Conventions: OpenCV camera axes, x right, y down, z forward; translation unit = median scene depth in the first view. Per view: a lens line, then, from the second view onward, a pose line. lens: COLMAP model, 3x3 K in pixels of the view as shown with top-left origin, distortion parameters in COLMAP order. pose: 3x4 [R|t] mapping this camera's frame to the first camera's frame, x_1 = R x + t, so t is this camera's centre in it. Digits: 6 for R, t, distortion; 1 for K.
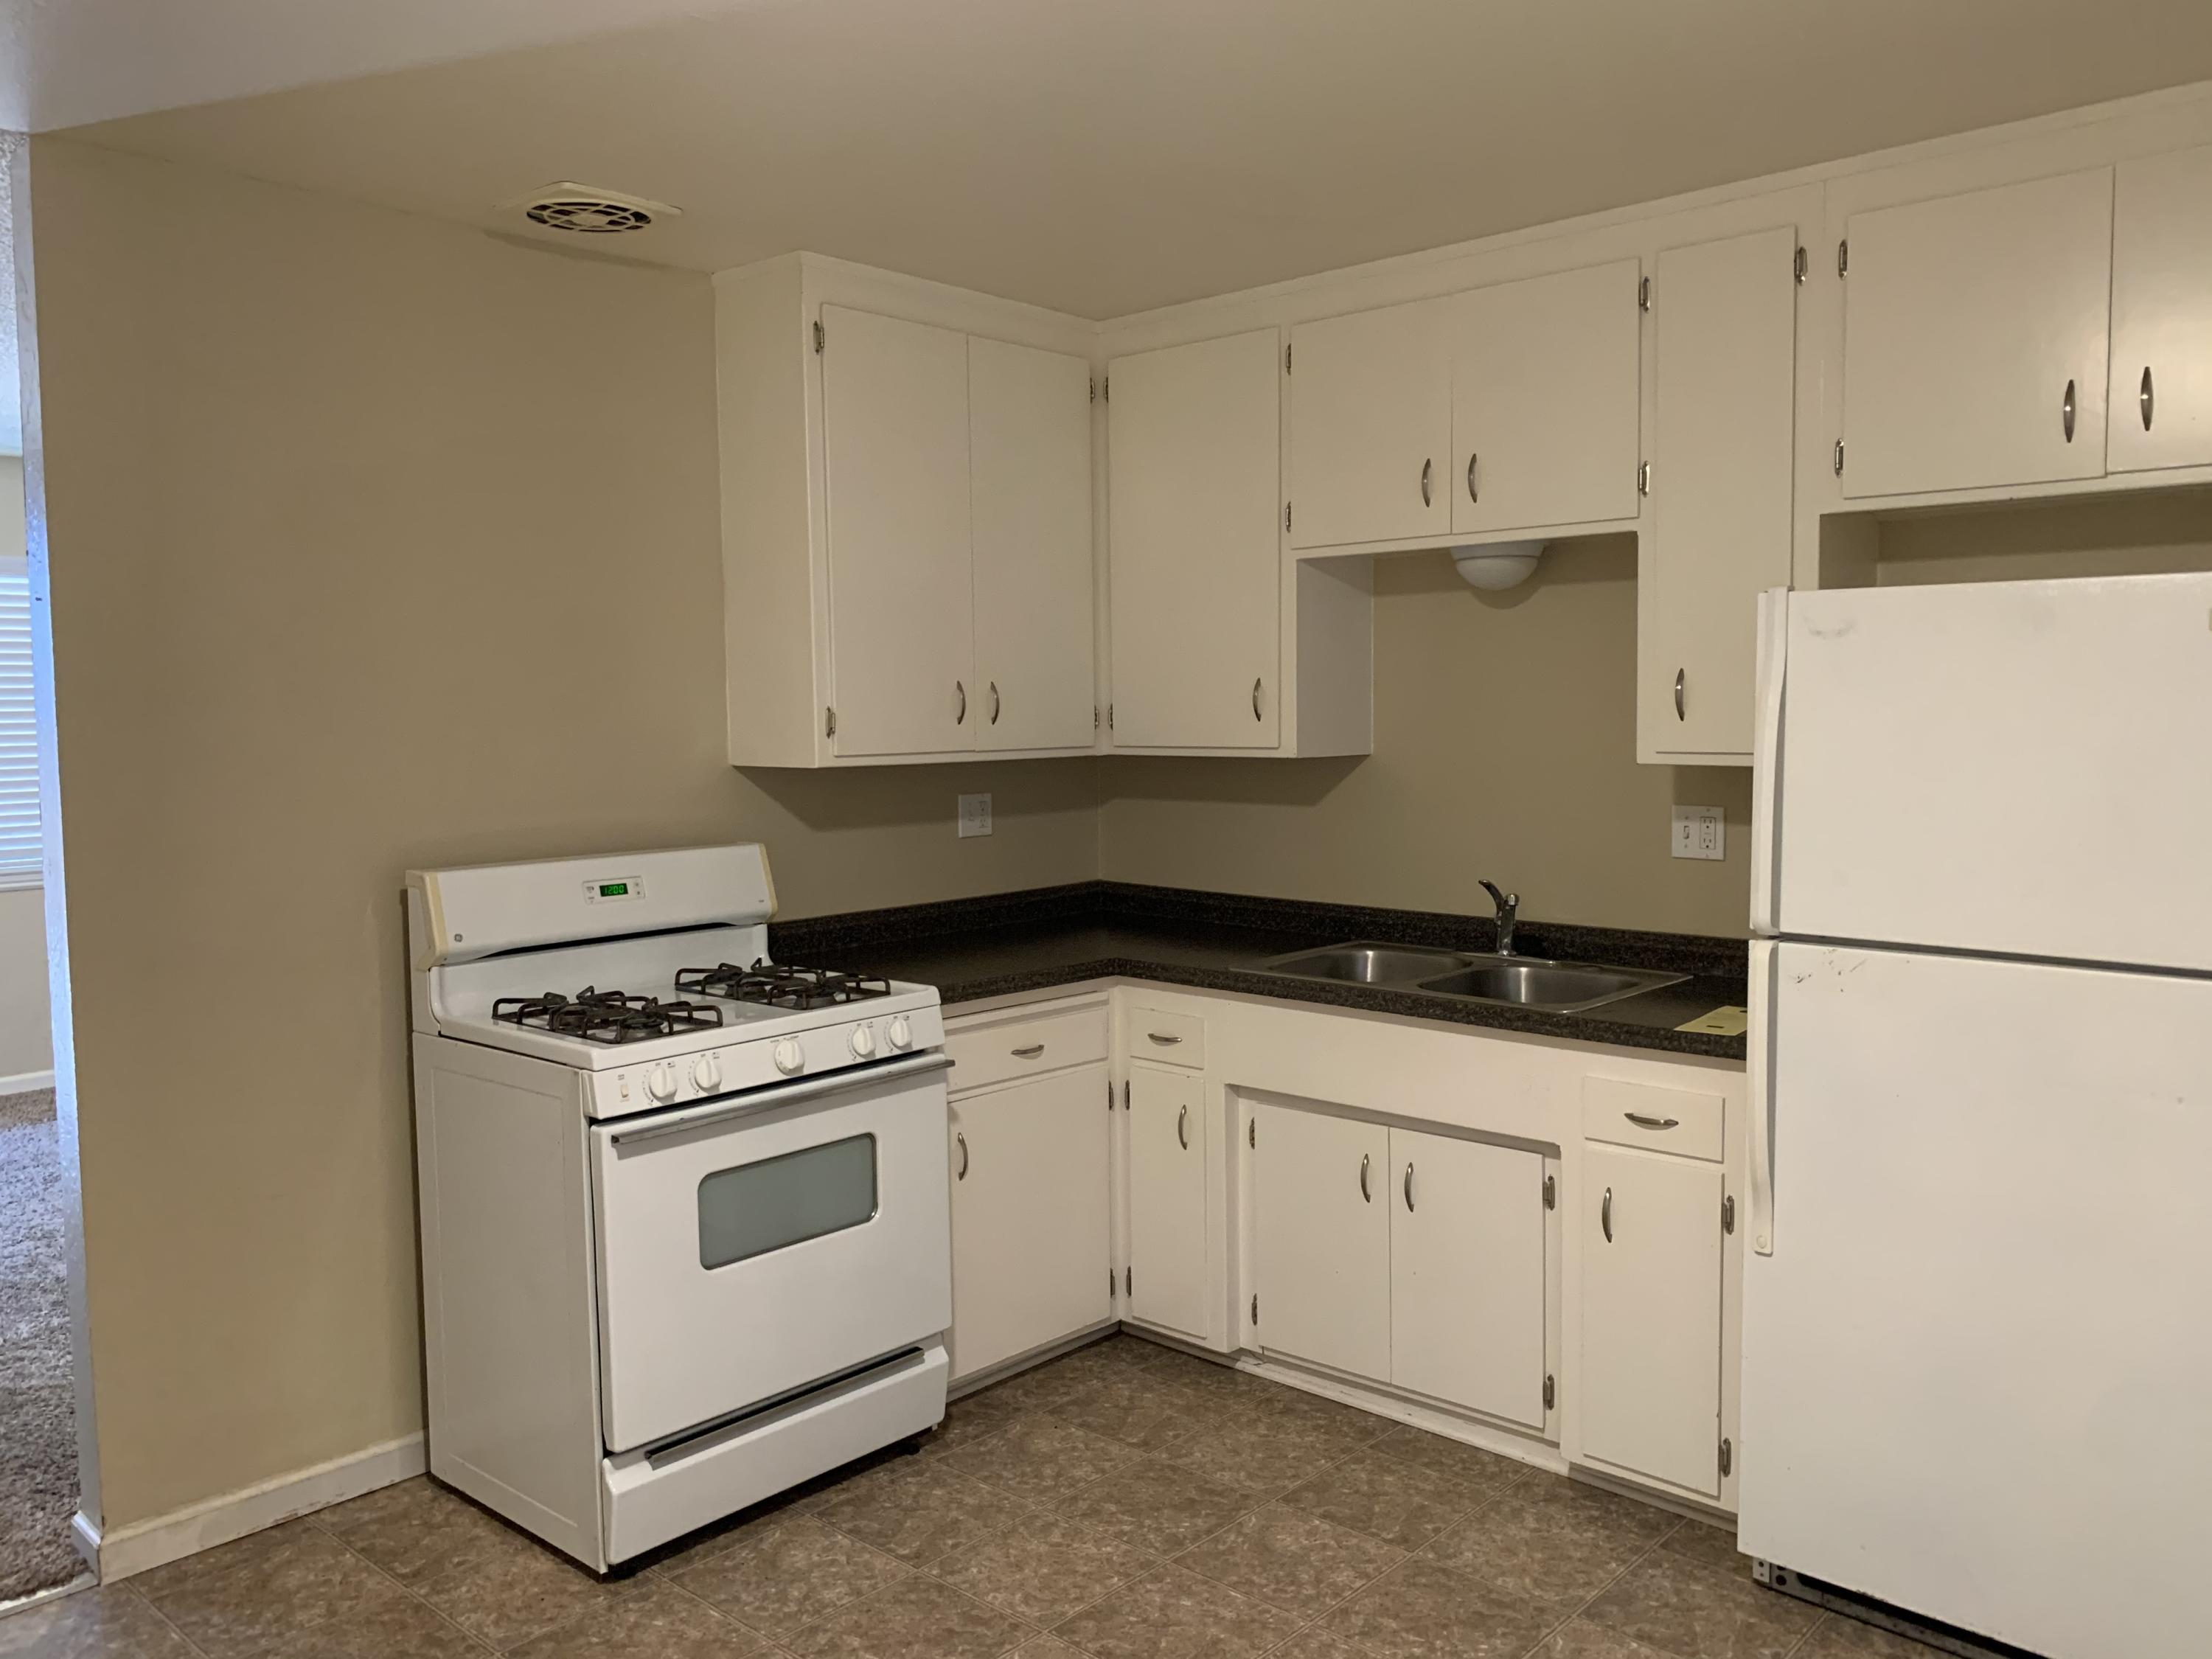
lens RADIAL K [[1750.7, 0, 1085.7], [0, 1750.7, 825.1], [0, 0, 1]] dist [0.012116, -0.002932]
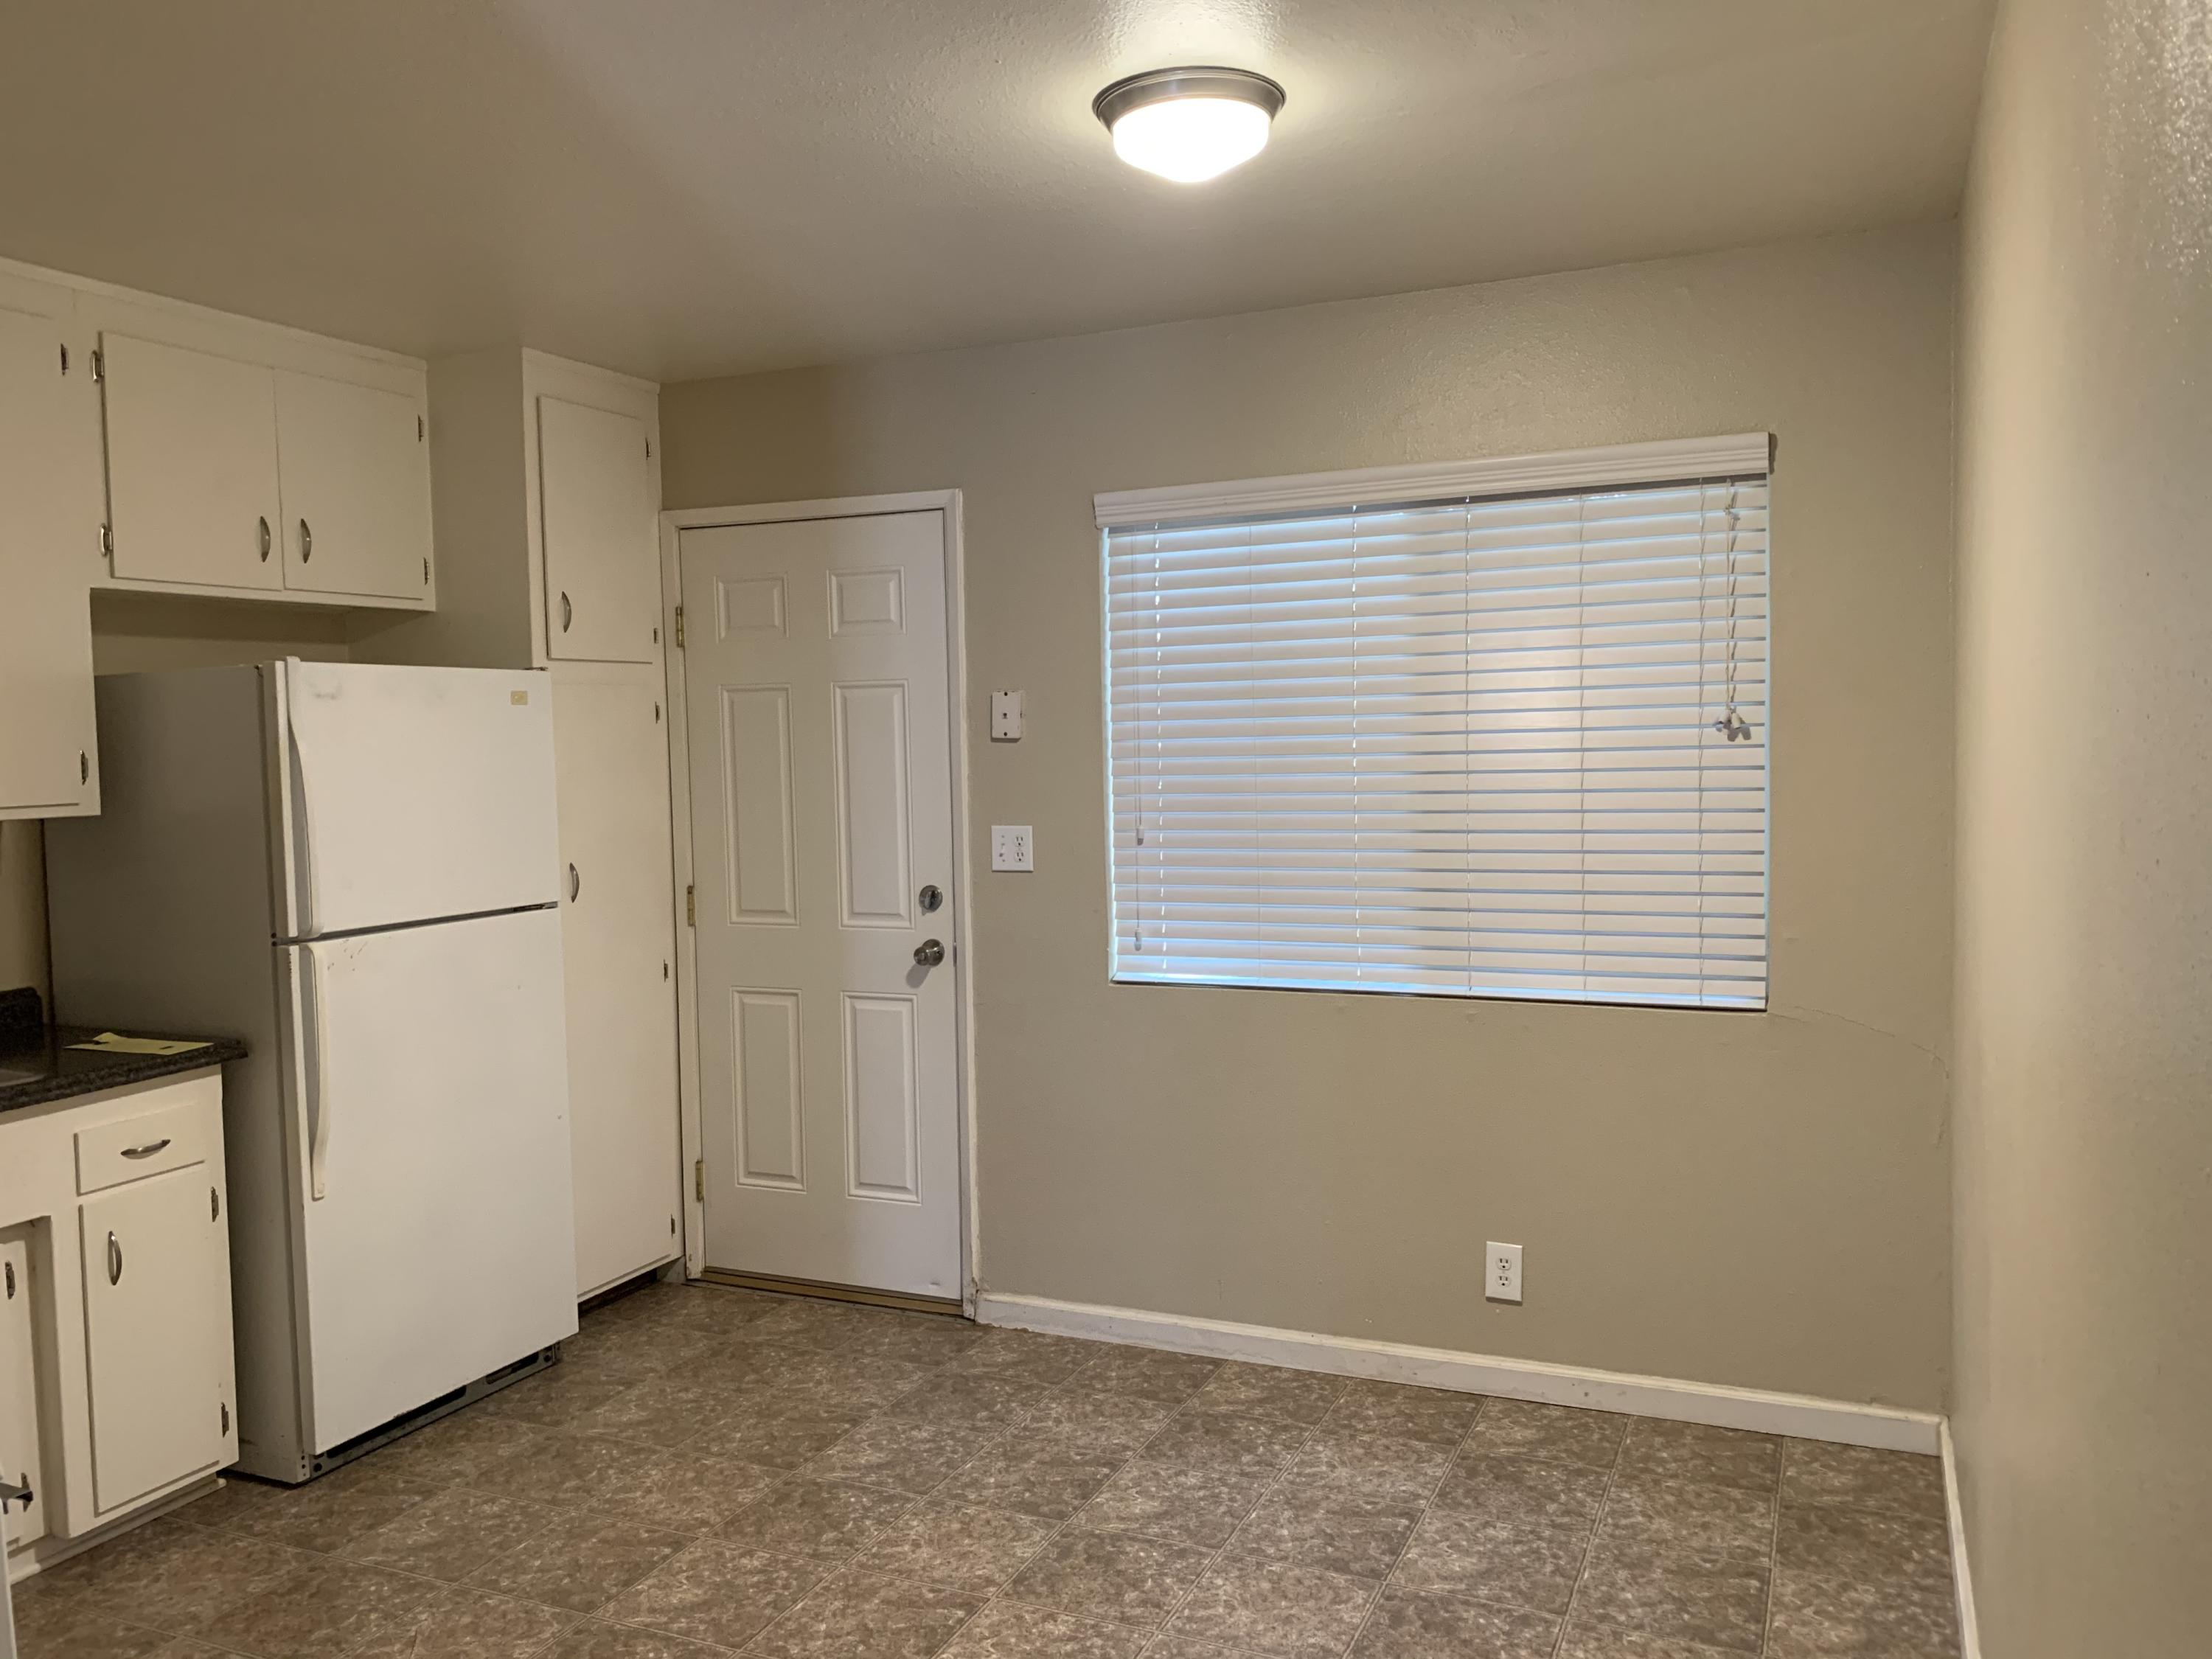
lens RADIAL K [[1750.7, 0, 1089.3], [0, 1750.7, 832.9], [0, 0, 1]] dist [0.012116, -0.002932]
pose [[-0.321761, -0.040920, 0.945936, -1.058845], [0.087737, 0.993478, 0.072820, -0.059420], [-0.942747, 0.106424, -0.316073, 0.960916]]
